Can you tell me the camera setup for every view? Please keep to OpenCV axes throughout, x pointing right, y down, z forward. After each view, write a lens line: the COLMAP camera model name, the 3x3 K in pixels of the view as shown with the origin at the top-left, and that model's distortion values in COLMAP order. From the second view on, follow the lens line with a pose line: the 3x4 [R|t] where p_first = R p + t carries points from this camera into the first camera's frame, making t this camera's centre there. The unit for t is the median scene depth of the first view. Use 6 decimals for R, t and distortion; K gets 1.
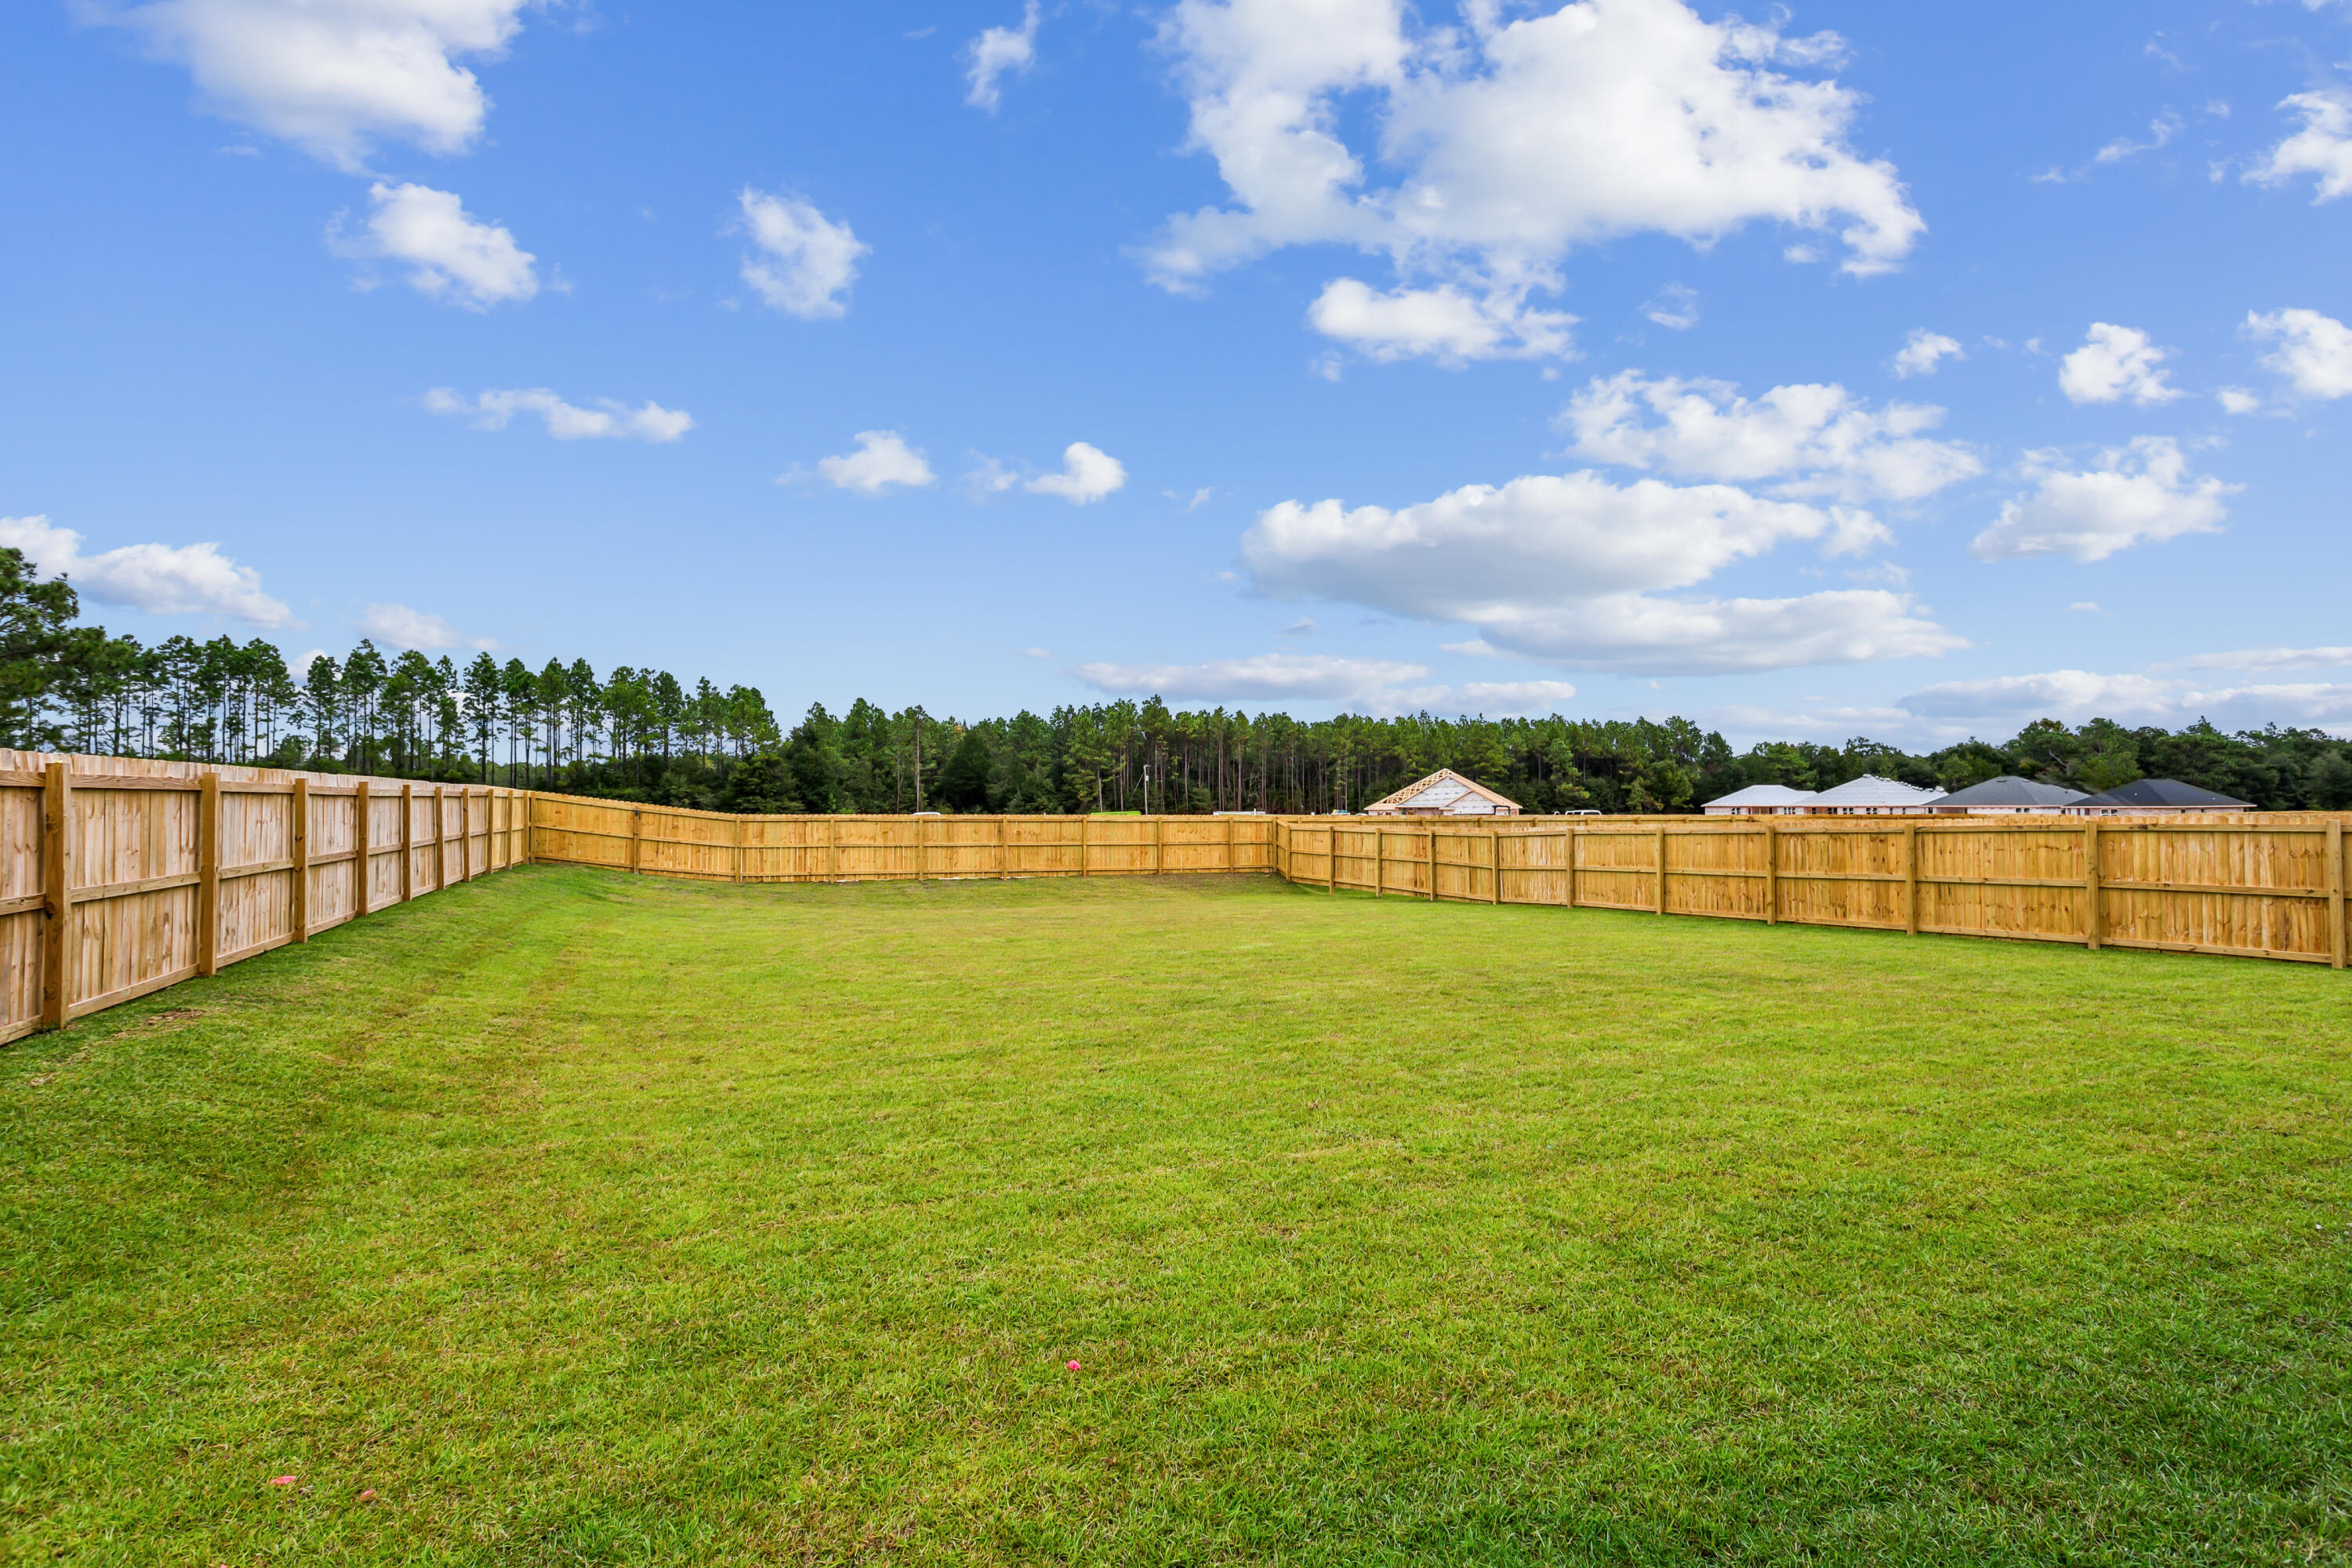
lens RADIAL K [[1138.8, 0, 1176.0], [0, 1138.8, 784.0], [0, 0, 1]] dist [-0.000409, 0.000297]
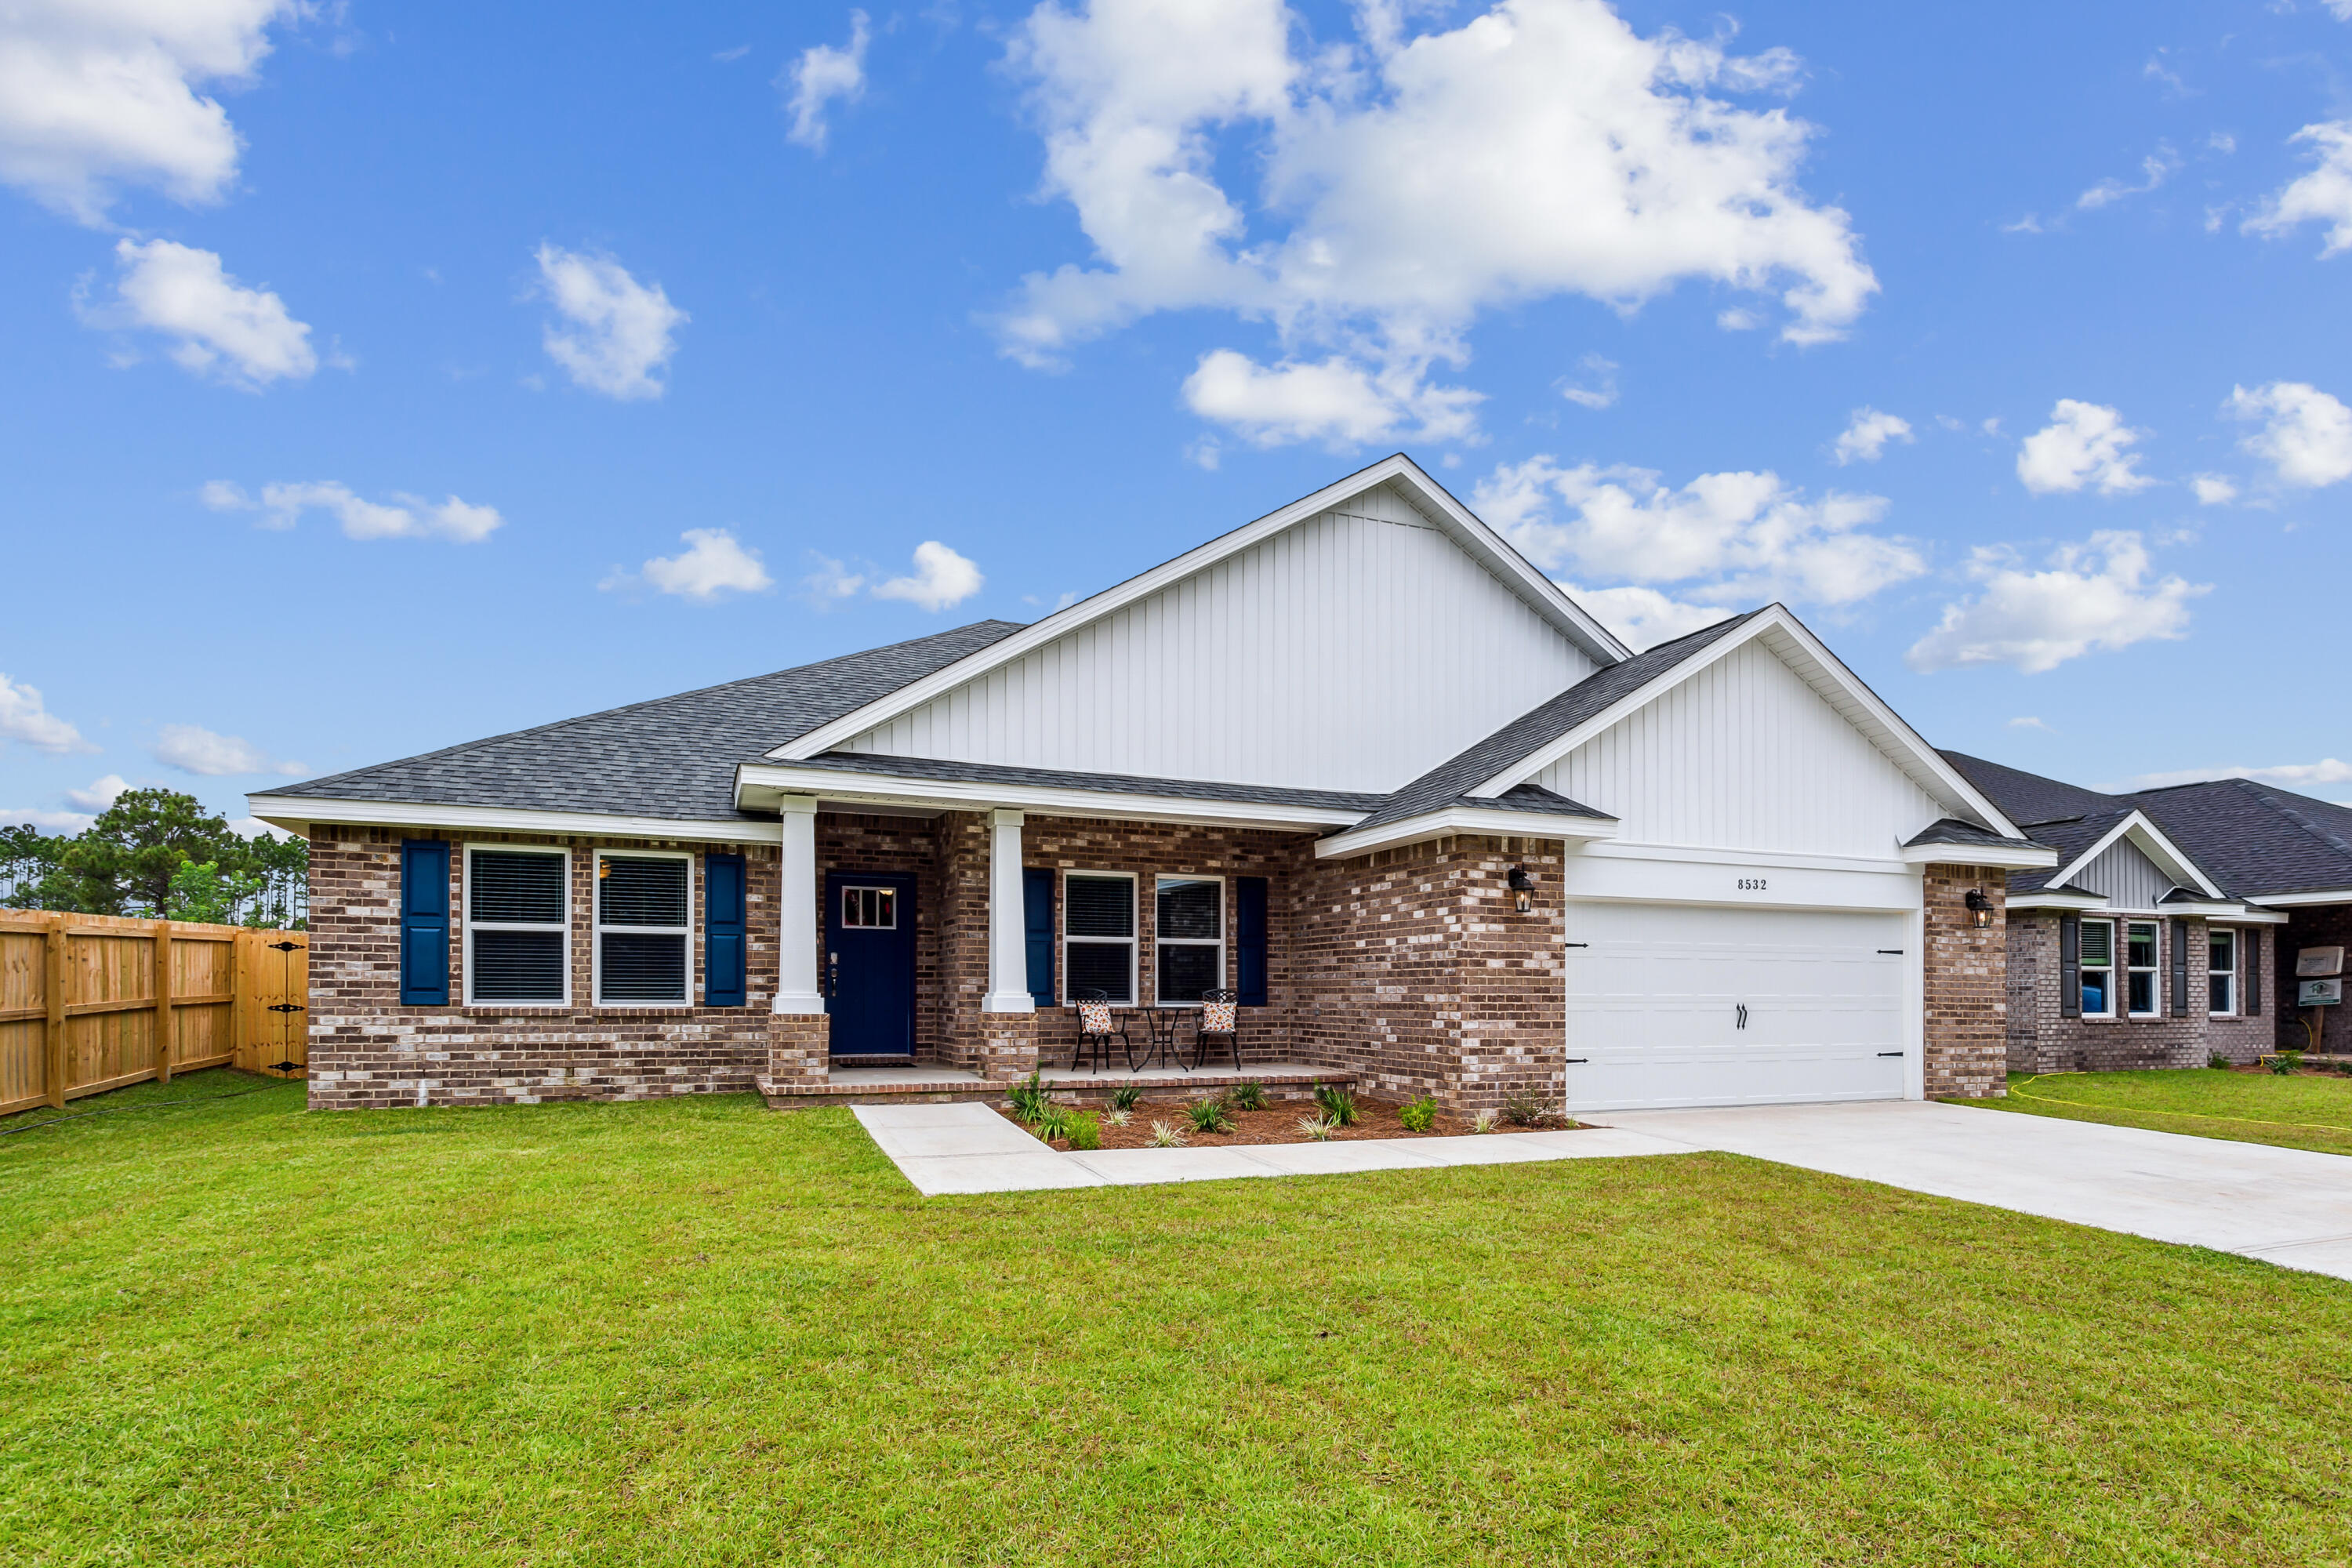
lens RADIAL K [[1138.8, 0, 1176.0], [0, 1138.8, 784.0], [0, 0, 1]] dist [-0.000409, 0.000297]
pose [[0.993975, 0.002836, 0.109572, 0.016977], [0.009499, 0.993676, -0.111884, -0.010337], [-0.109196, 0.112250, 0.987662, 0.179027]]
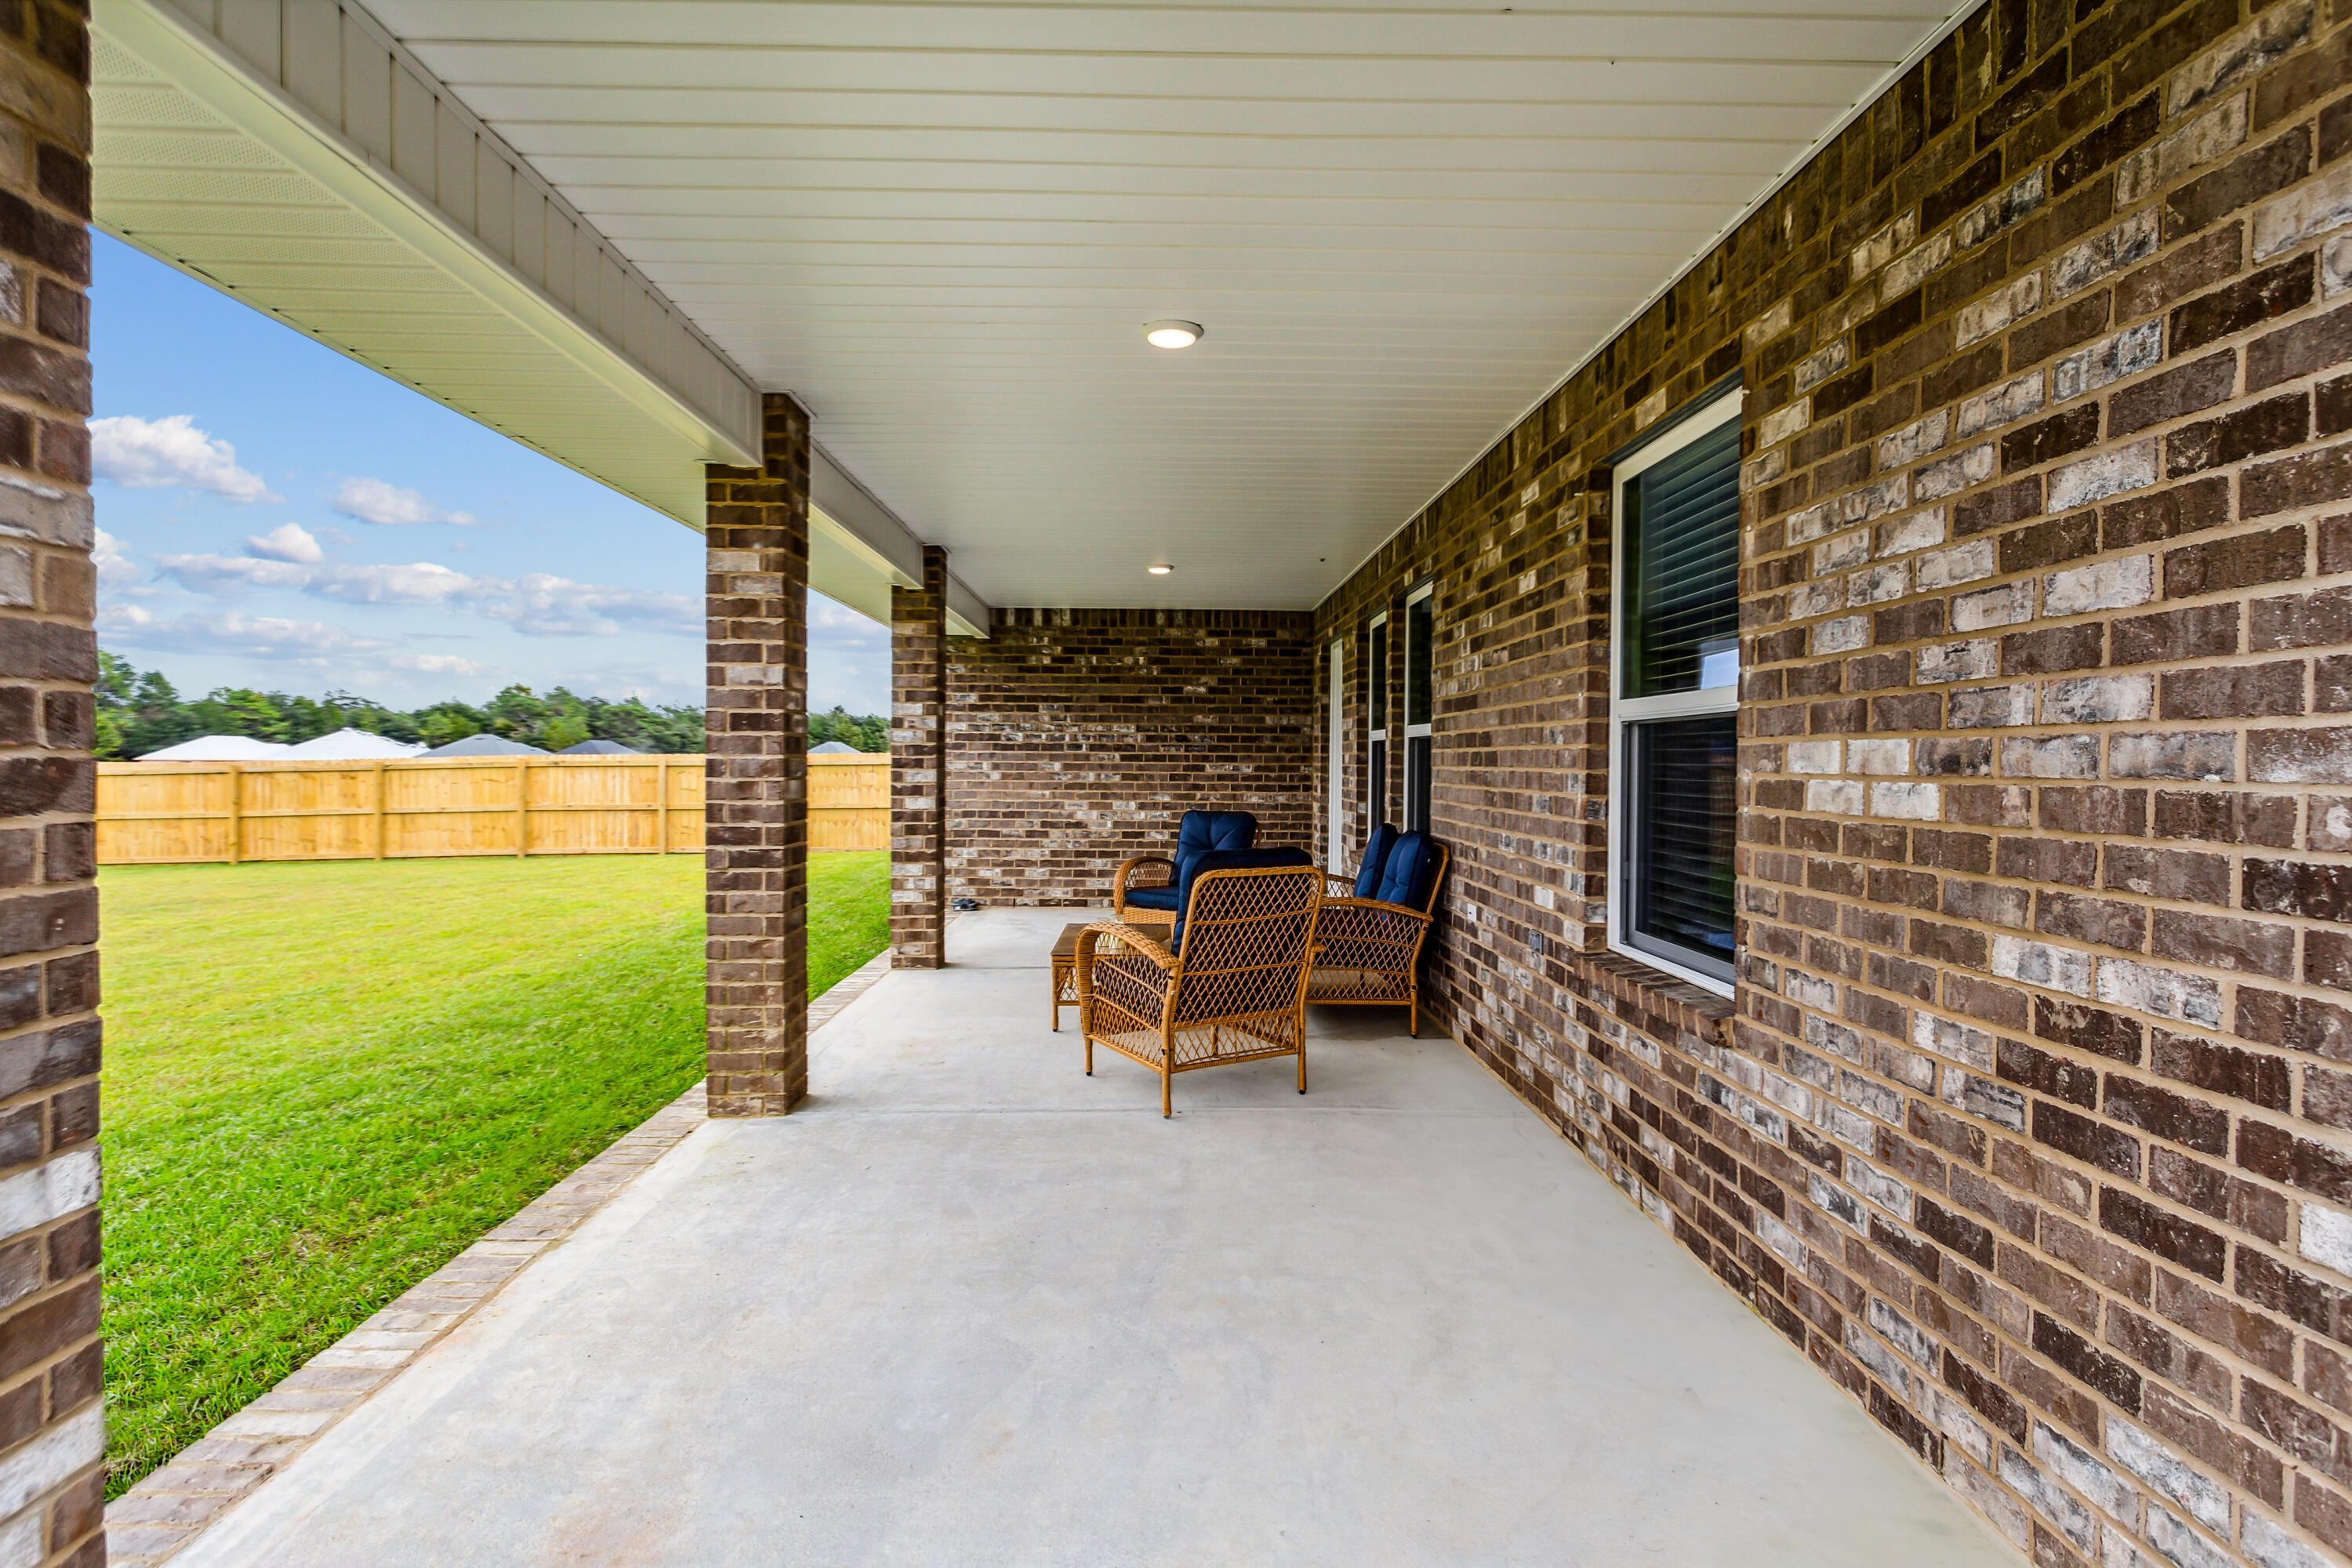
lens RADIAL K [[1138.8, 0, 1176.0], [0, 1138.8, 784.0], [0, 0, 1]] dist [-0.000409, 0.000297]
pose [[0.386424, -0.006193, 0.922300, -0.097827], [-0.027894, 0.999442, 0.018398, 0.016136], [-0.921899, -0.032835, 0.386036, -0.180228]]
